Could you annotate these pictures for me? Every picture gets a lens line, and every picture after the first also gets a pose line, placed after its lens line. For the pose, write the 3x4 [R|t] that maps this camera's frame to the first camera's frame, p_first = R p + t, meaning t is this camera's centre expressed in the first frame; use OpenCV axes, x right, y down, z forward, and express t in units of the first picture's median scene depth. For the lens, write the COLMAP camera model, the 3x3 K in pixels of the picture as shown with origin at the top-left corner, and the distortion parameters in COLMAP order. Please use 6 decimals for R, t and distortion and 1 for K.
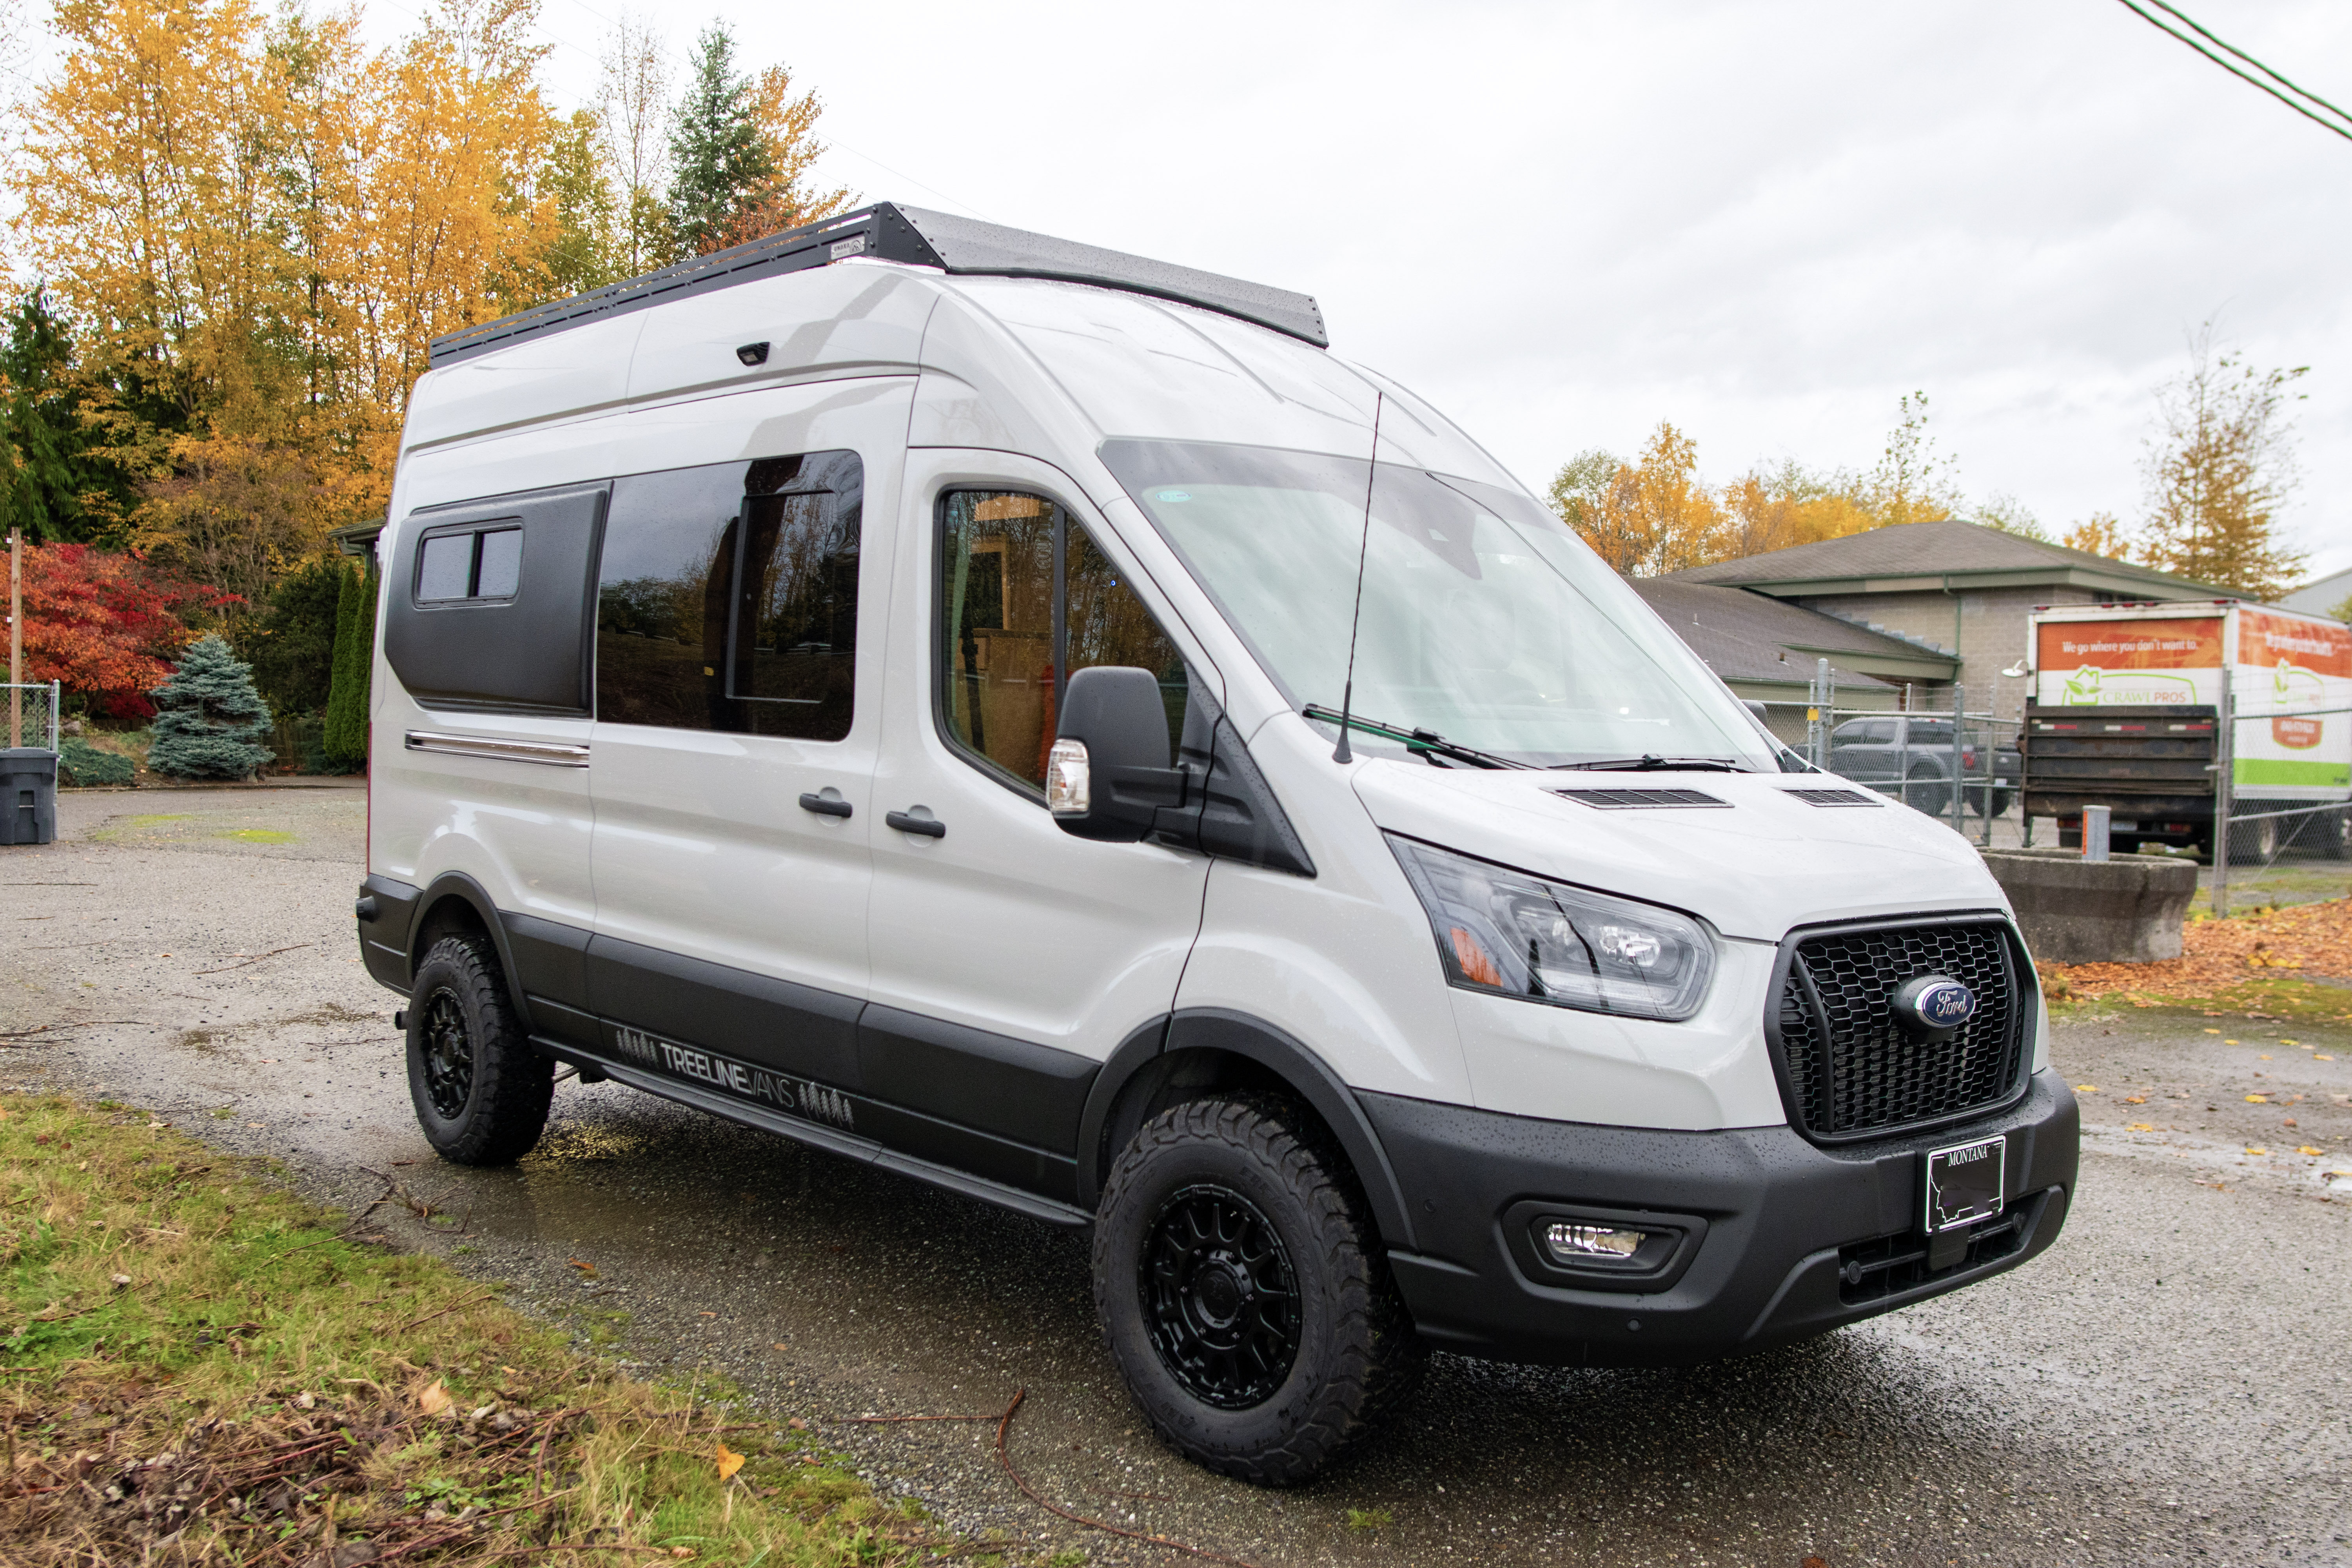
lens RADIAL K [[1991.0, 0, 1167.8], [0, 1991.0, 787.3], [0, 0, 1]] dist [-0.014839, 0.005228]
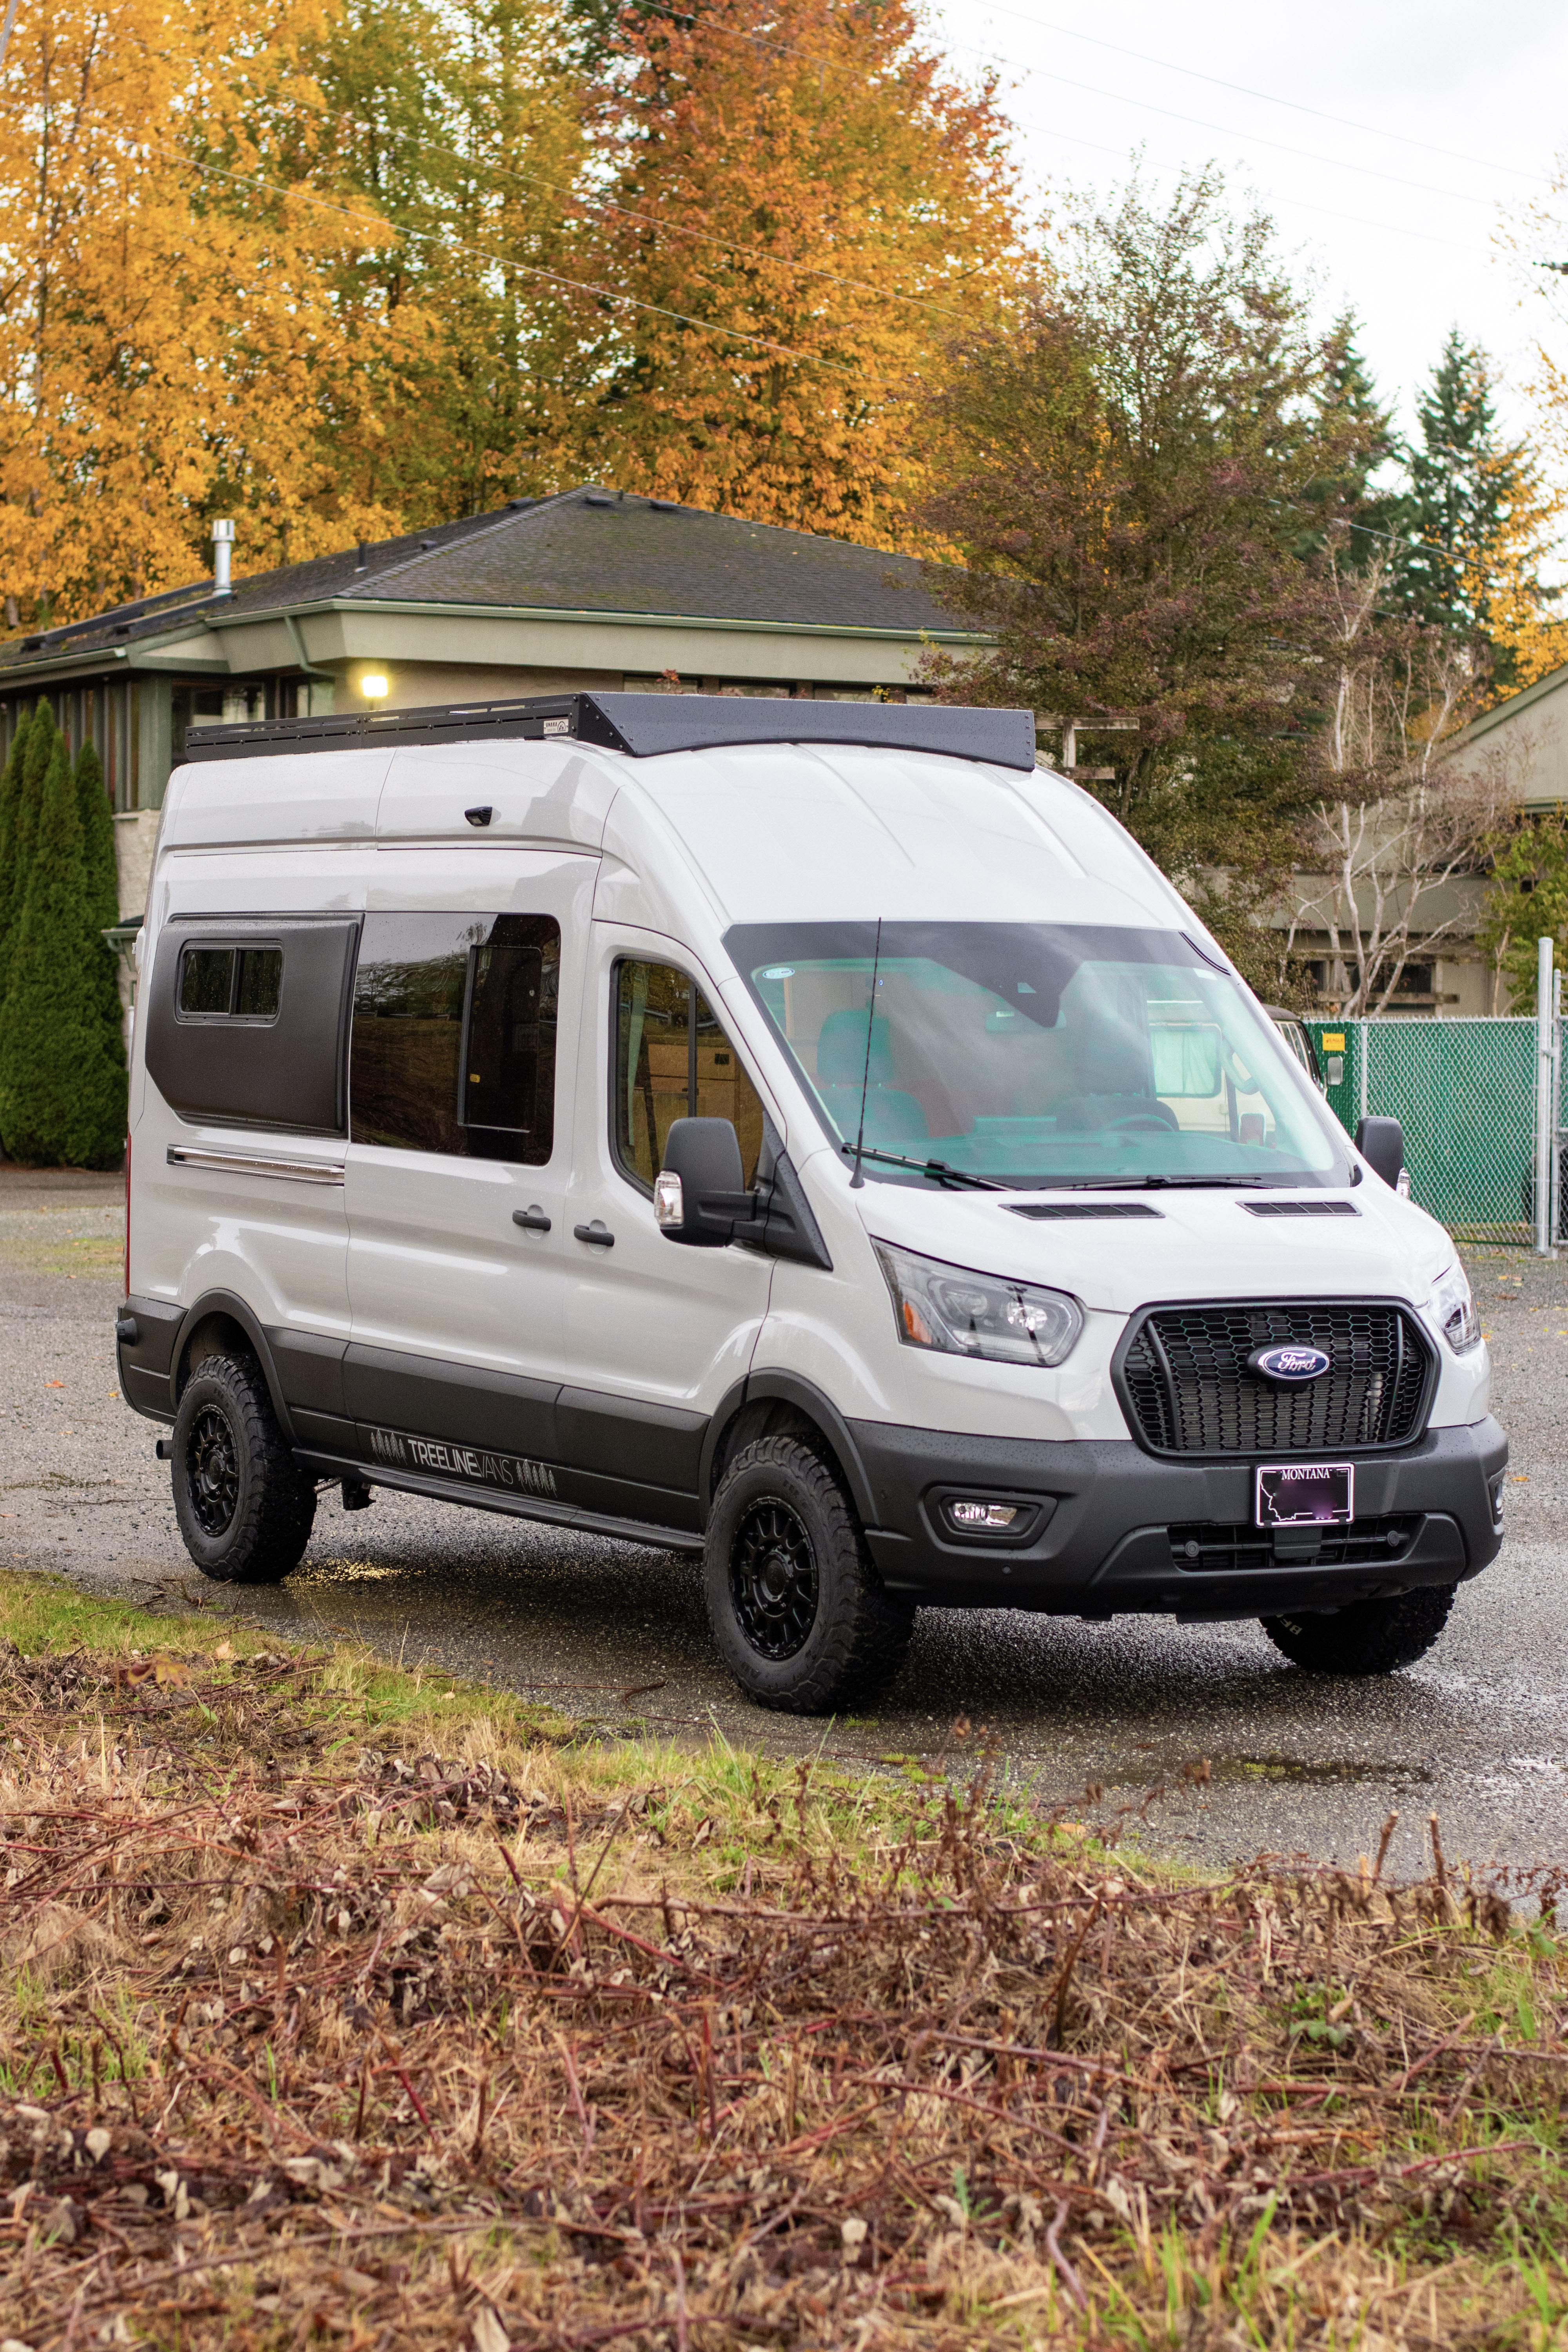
lens RADIAL K [[4768.6, 0, 781.9], [0, 4768.6, 1178.2], [0, 0, 1]] dist [0.066658, 0.000000]
pose [[0.978040, -0.007125, -0.208297, 0.690720], [0.007331, 0.999973, 0.000221, -0.019027], [0.208290, -0.001743, 0.978066, -2.128919]]
